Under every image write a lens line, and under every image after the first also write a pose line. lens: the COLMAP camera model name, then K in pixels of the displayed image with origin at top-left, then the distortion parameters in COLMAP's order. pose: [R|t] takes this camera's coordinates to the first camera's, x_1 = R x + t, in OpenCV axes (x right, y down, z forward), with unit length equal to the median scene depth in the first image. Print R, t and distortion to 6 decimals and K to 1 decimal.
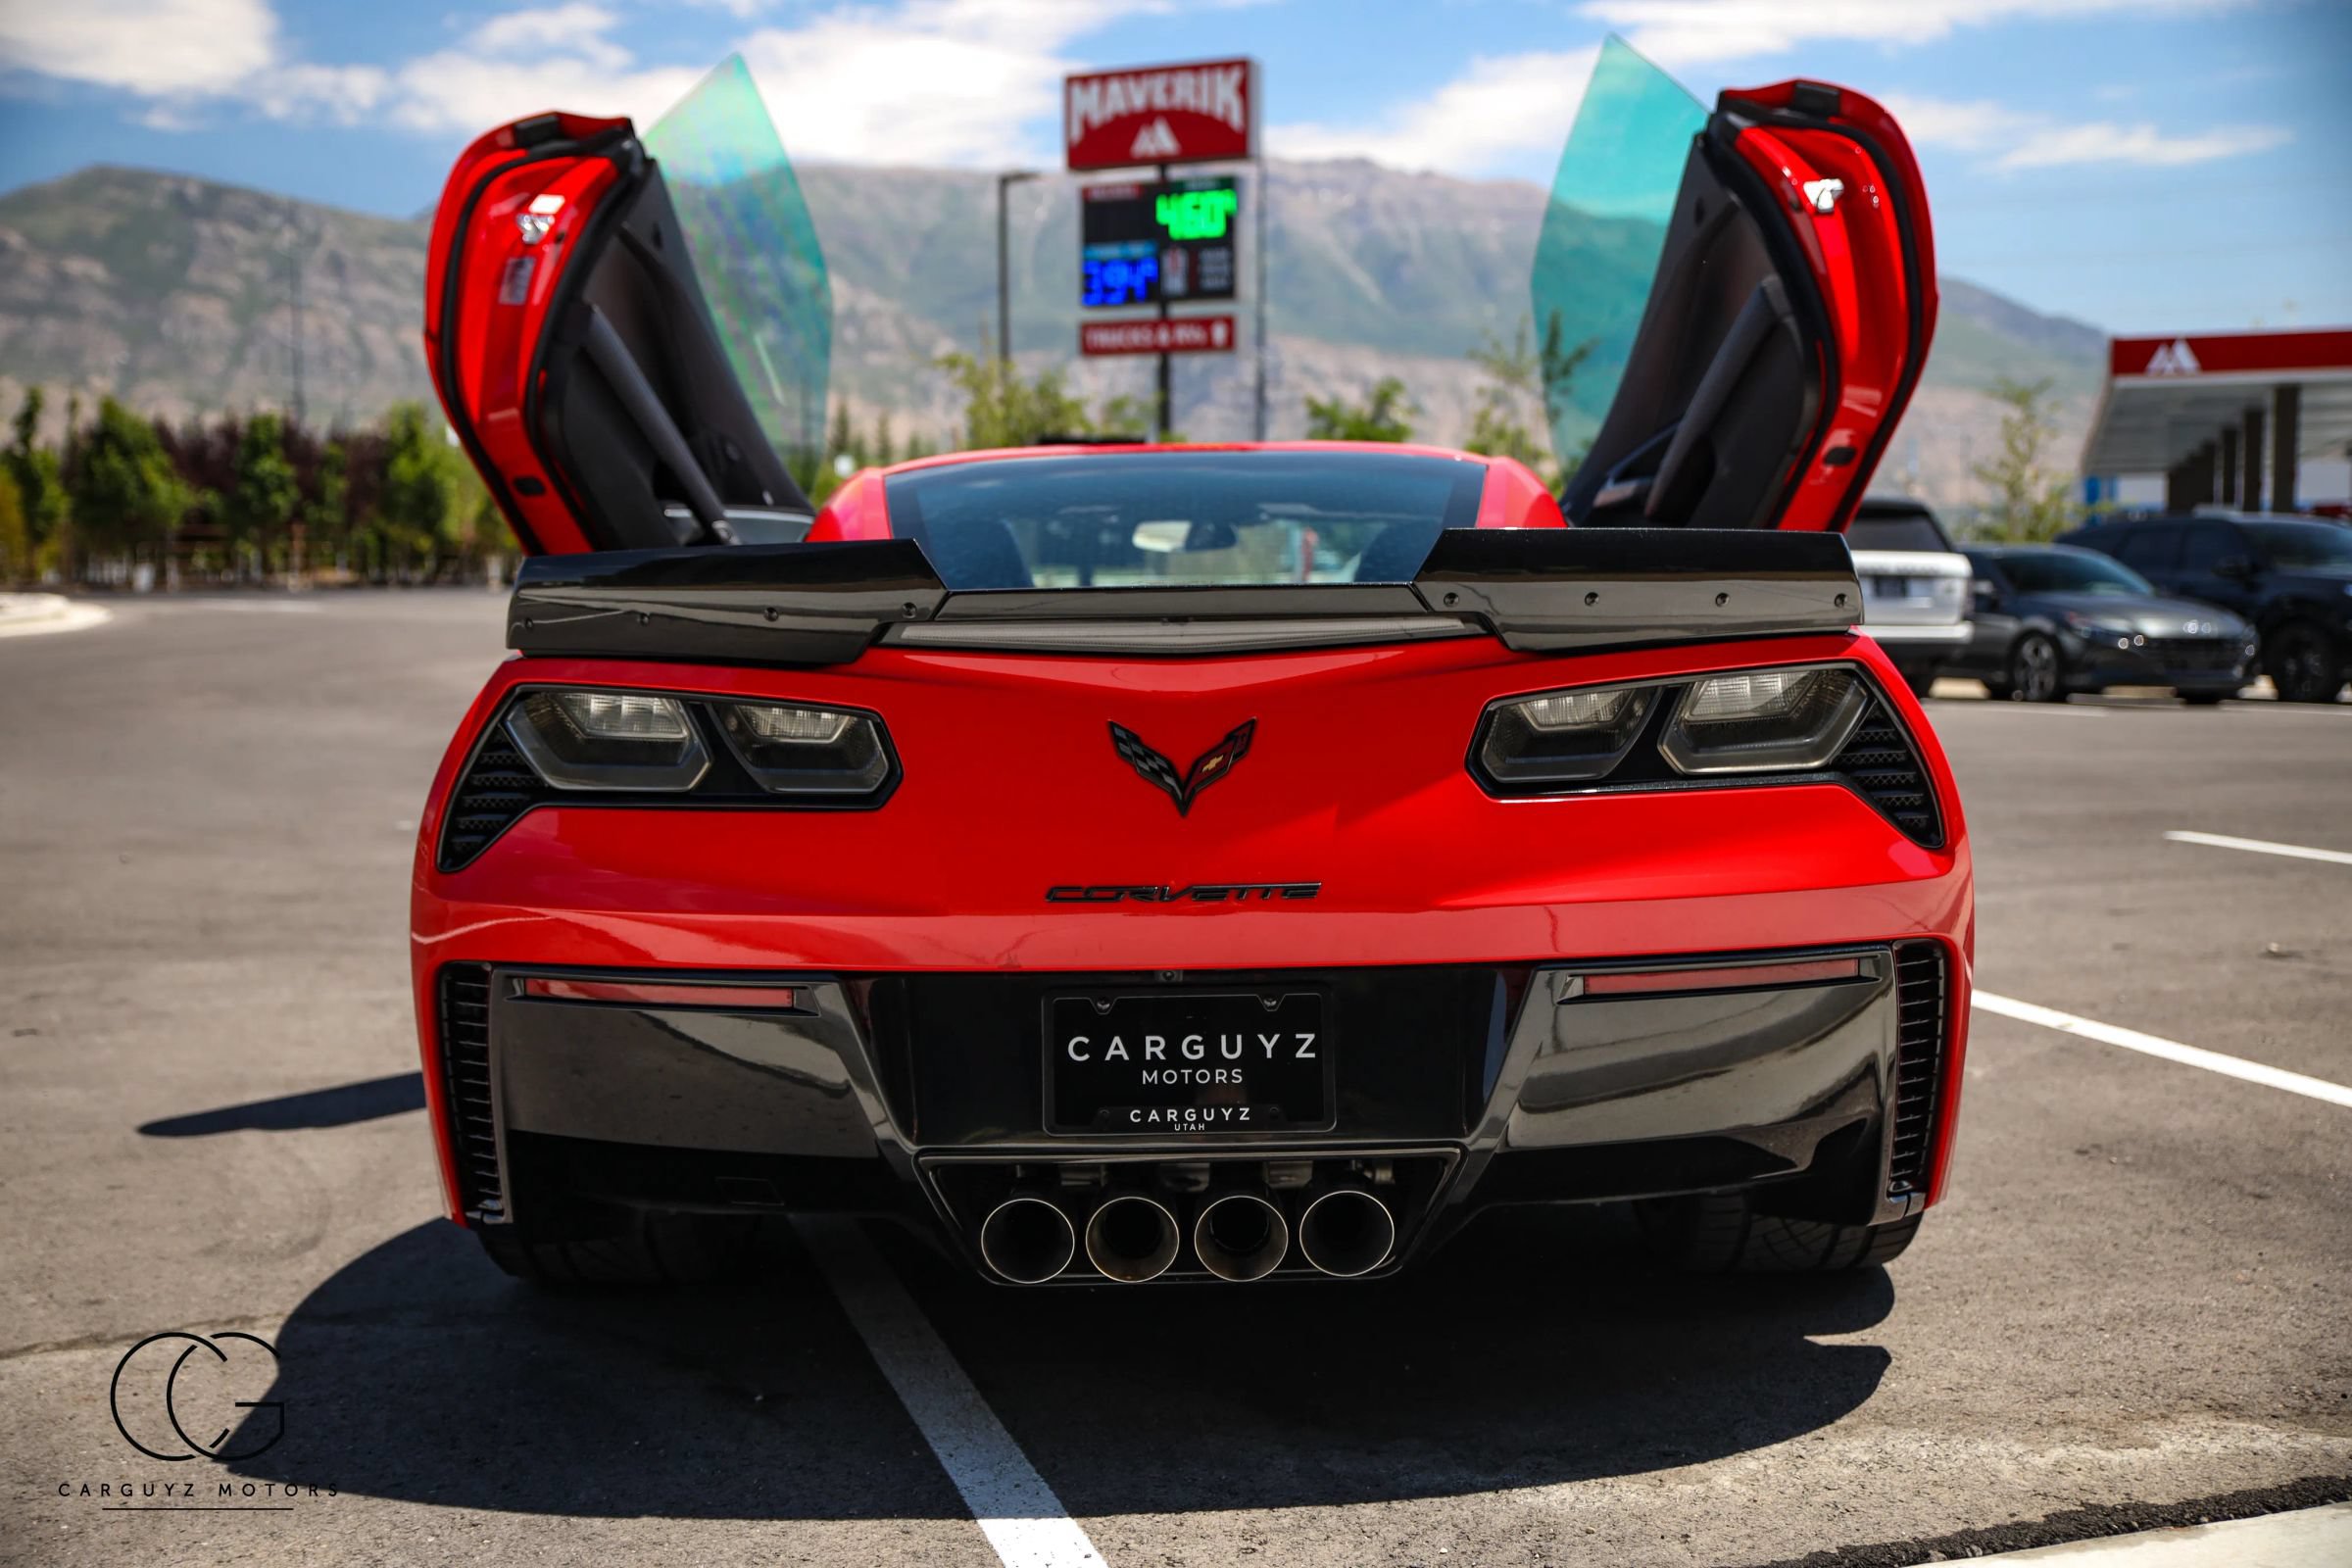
lens RADIAL K [[3704.0, 0, 1176.0], [0, 3704.0, 784.0], [0, 0, 1]] dist [-0.030360, 0.618543]
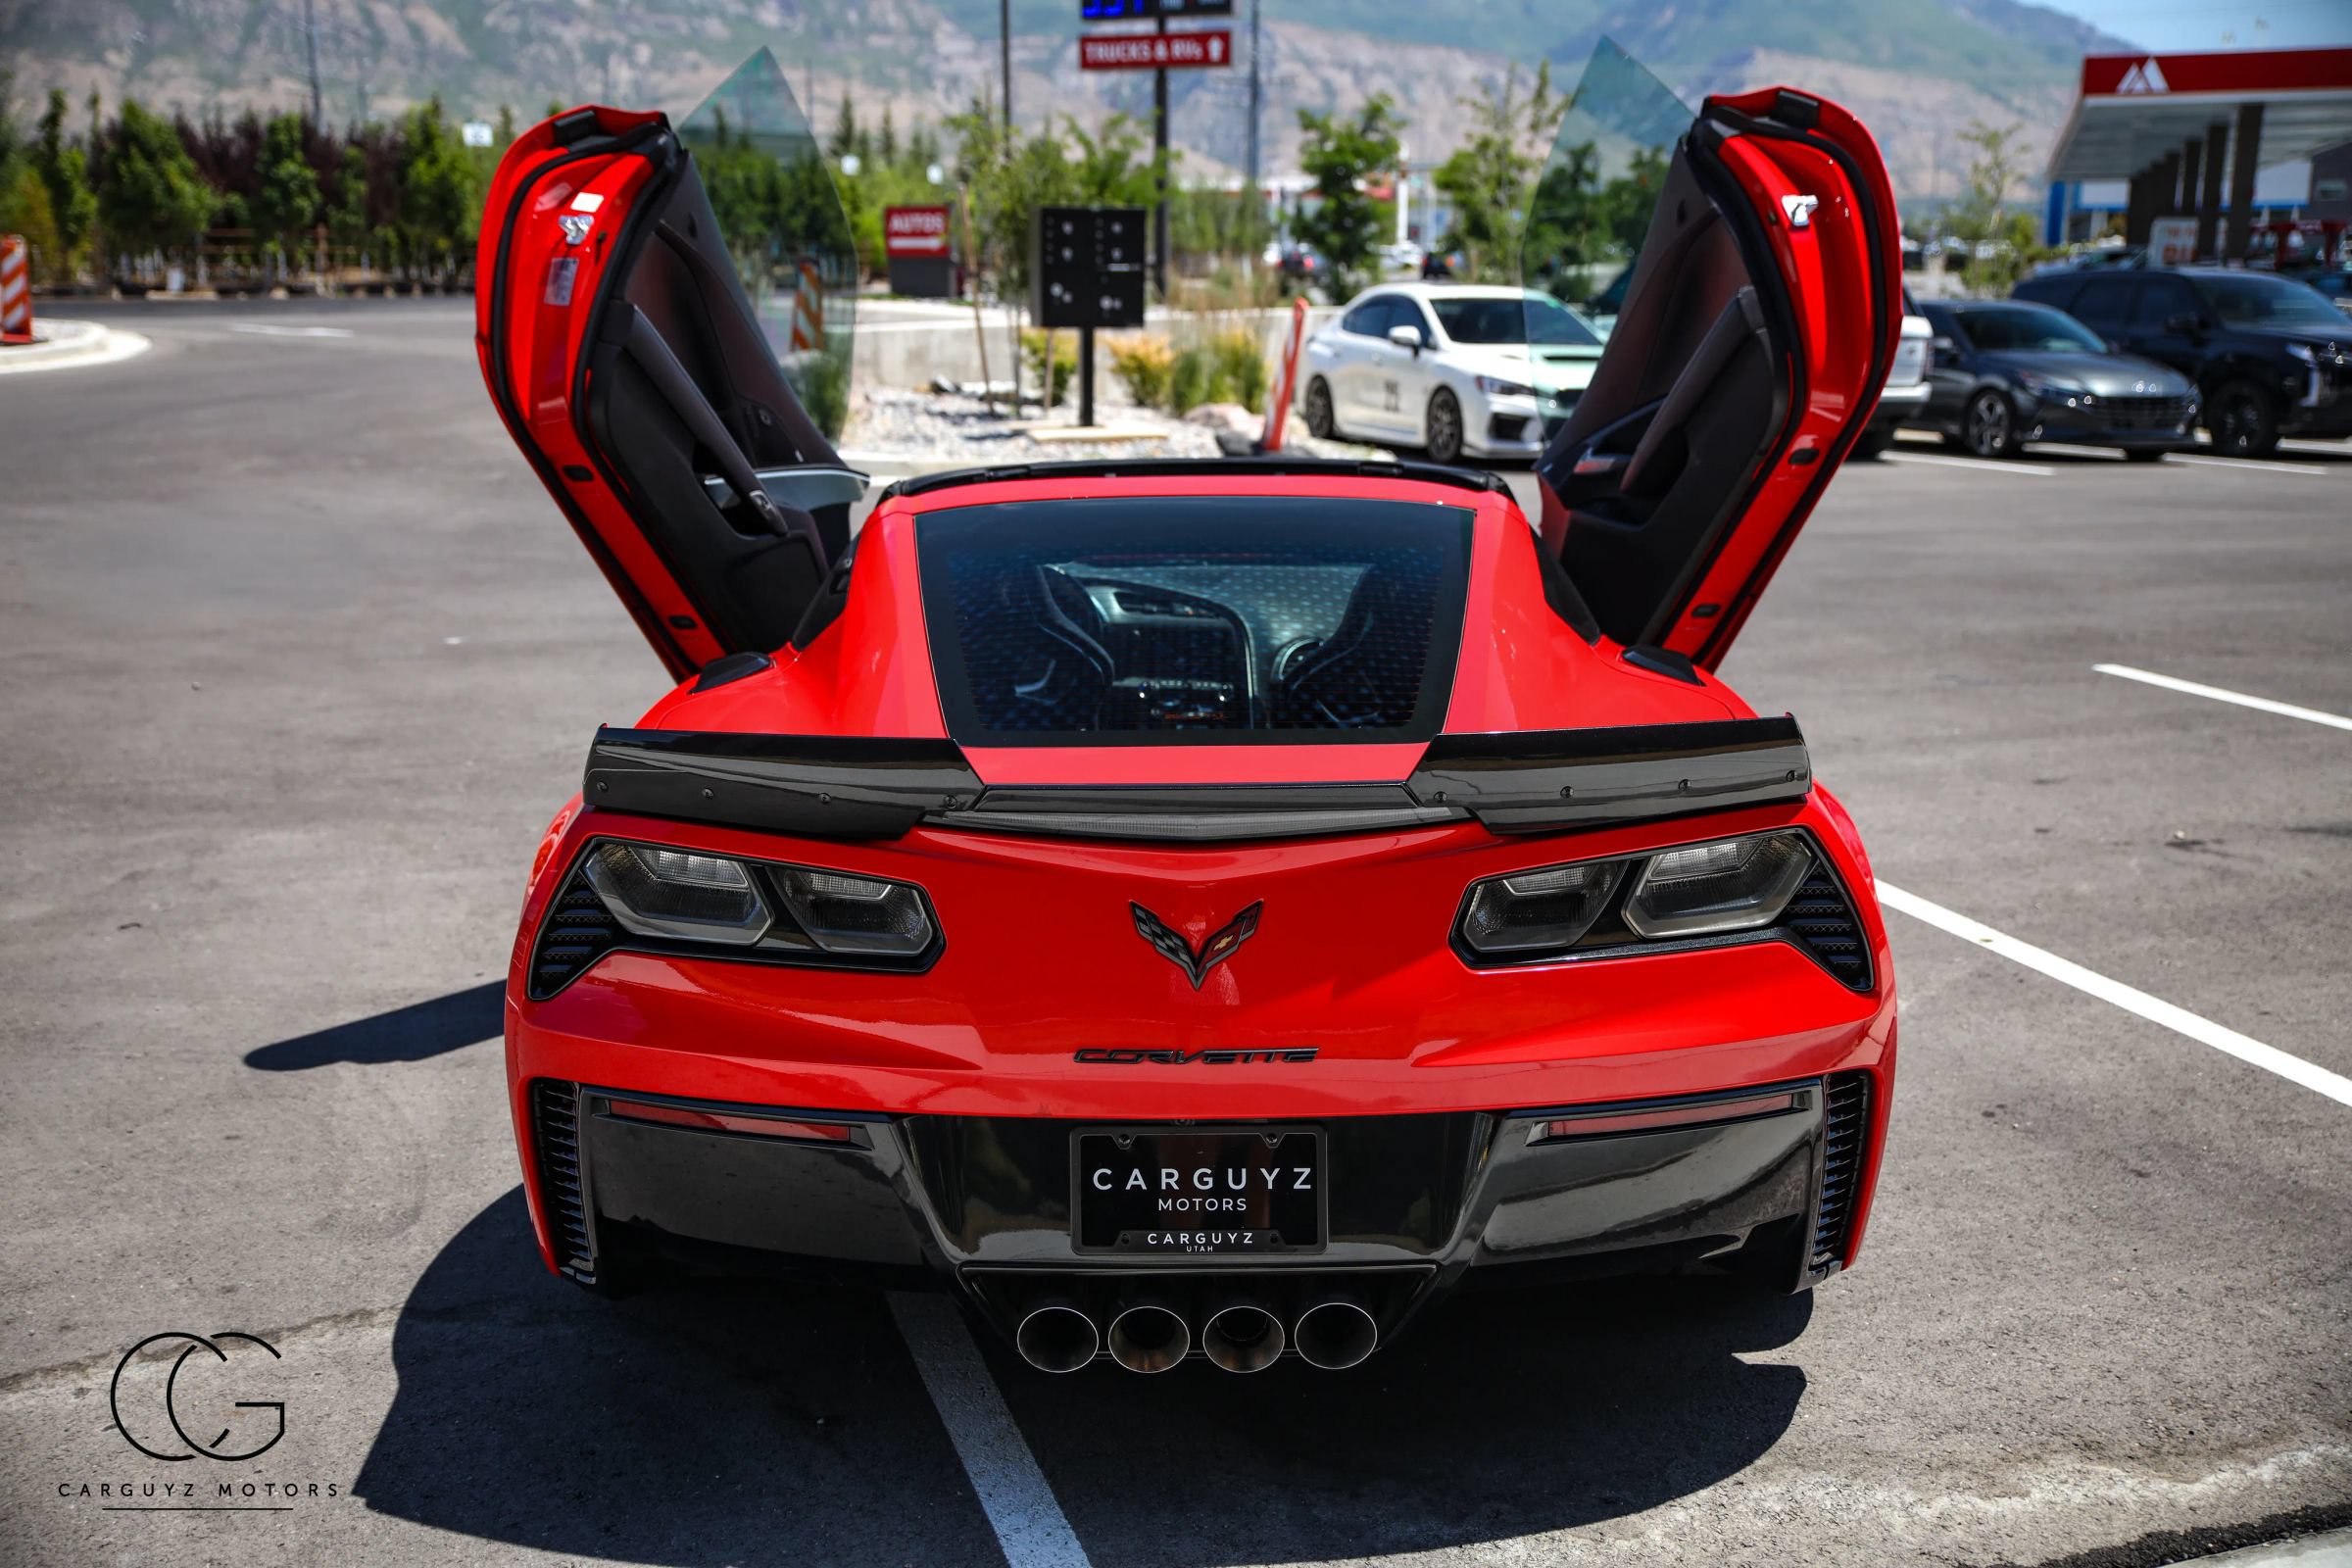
lens RADIAL K [[3685.0, 0, 1182.6], [0, 3685.0, 788.4], [0, 0, 1]] dist [-0.085122, 0.779461]
pose [[0.999926, 0.005502, 0.010864, -0.011505], [-0.007791, 0.974681, 0.223462, -0.234014], [-0.009359, -0.223530, 0.974652, -0.056820]]
